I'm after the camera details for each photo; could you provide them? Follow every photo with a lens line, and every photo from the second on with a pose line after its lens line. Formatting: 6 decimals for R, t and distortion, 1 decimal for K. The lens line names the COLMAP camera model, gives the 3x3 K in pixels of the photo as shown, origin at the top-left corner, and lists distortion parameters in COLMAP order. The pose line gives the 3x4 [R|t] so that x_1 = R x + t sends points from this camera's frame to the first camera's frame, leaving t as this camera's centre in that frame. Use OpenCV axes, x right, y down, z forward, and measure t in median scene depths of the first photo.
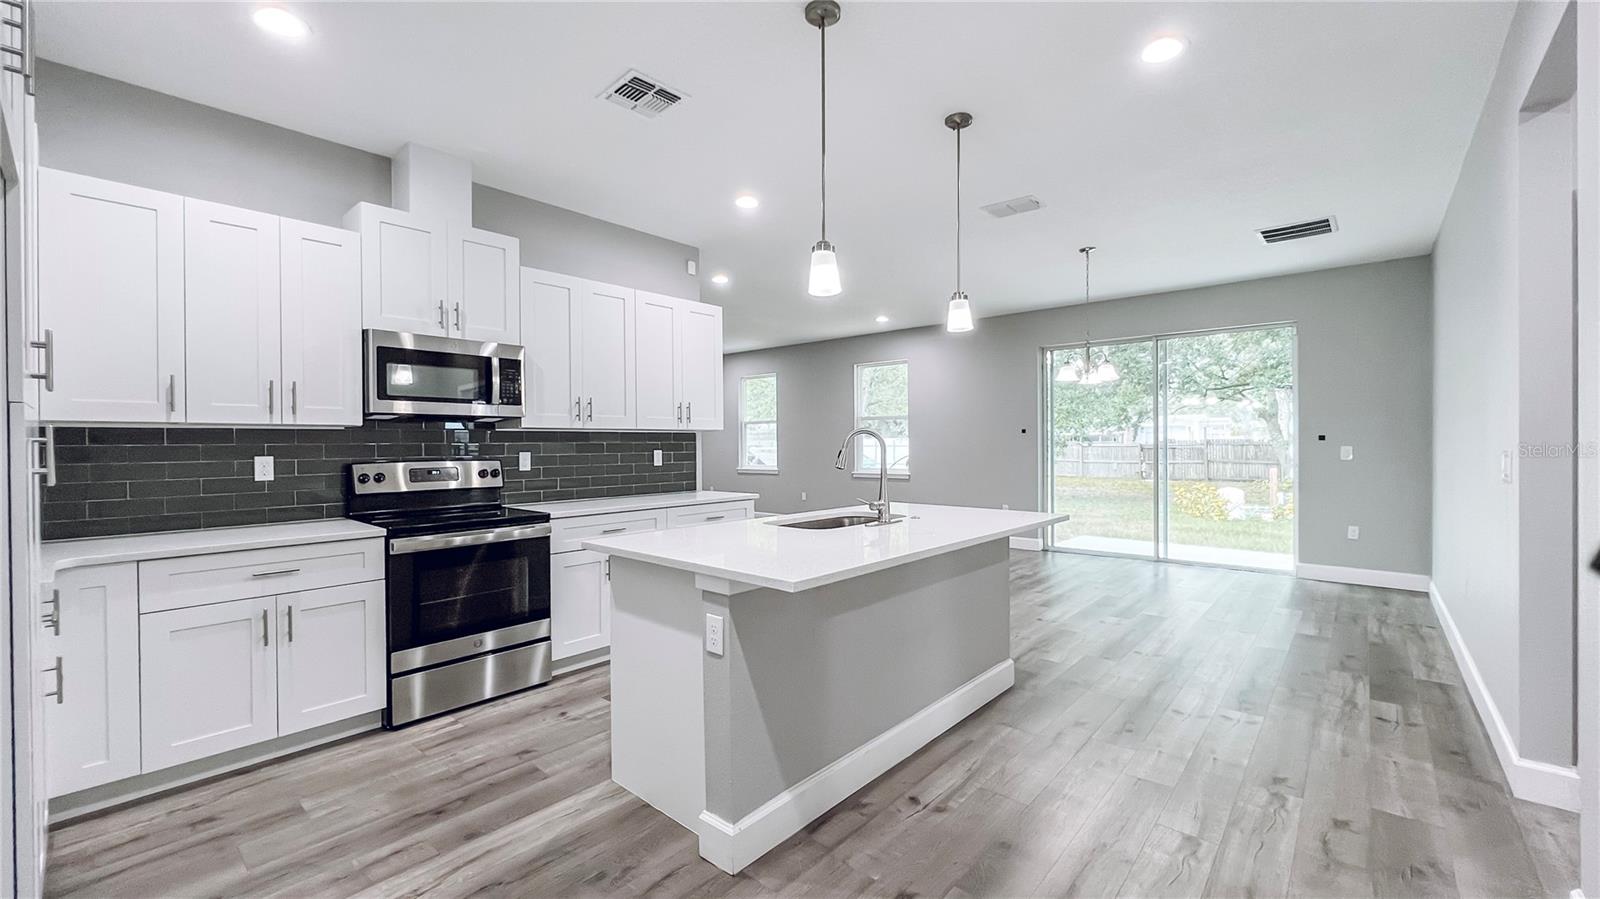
lens RADIAL K [[638.7, 0, 805.5], [0, 638.7, 444.7], [0, 0, 1]] dist [0.017515, 0.000093]
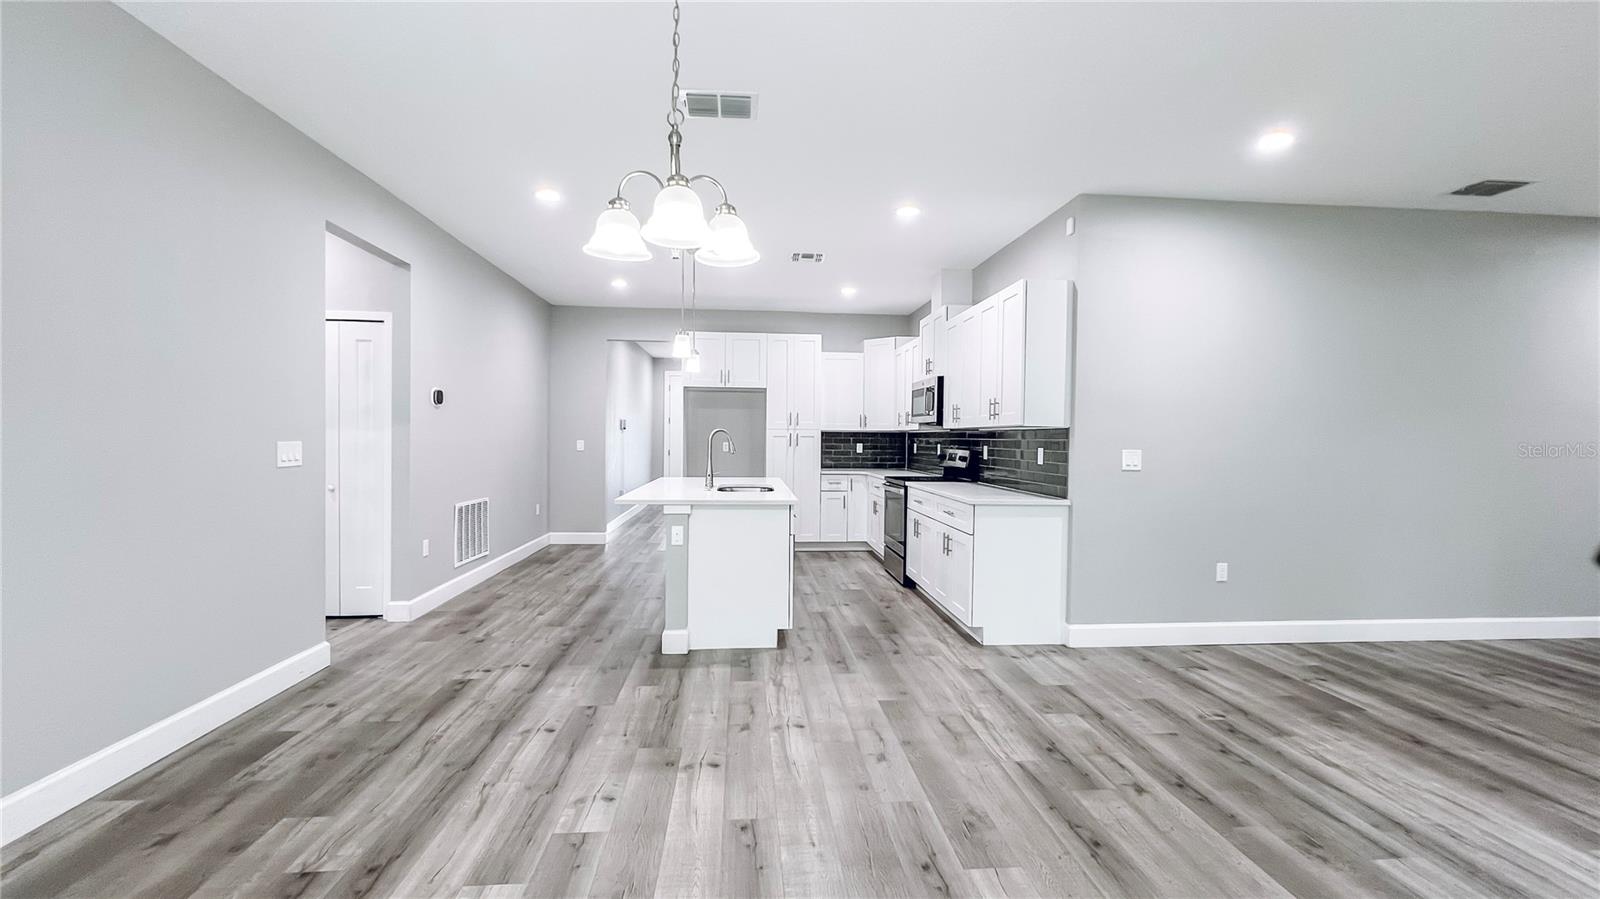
lens RADIAL K [[638.7, 0, 805.5], [0, 638.7, 444.7], [0, 0, 1]] dist [0.017515, 0.000093]
pose [[-0.686198, 0.007528, -0.727376, 1.158452], [-0.010488, 0.999740, 0.020241, -0.020644], [0.727339, 0.021518, -0.685941, 2.331633]]
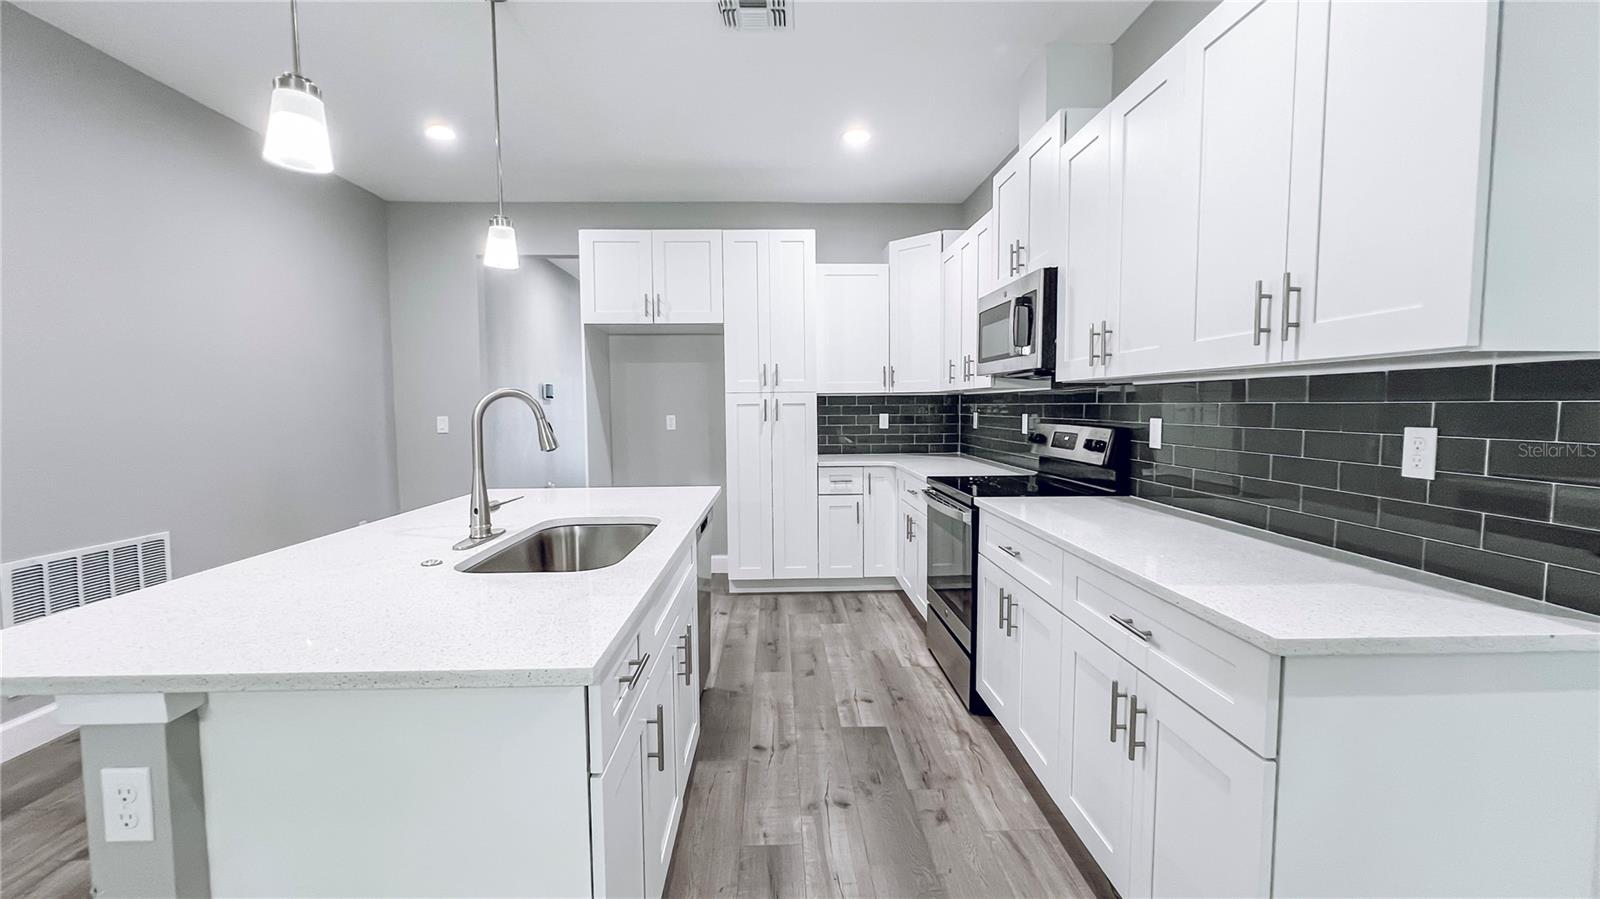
lens RADIAL K [[649.7, 0, 793.2], [0, 649.7, 445.3], [0, 0, 1]] dist [0.000526, 0.000042]
pose [[-0.733714, 0.054267, -0.677288, 0.335223], [0.007960, 0.997424, 0.071294, -0.014263], [0.679412, 0.046919, -0.732256, 1.709791]]
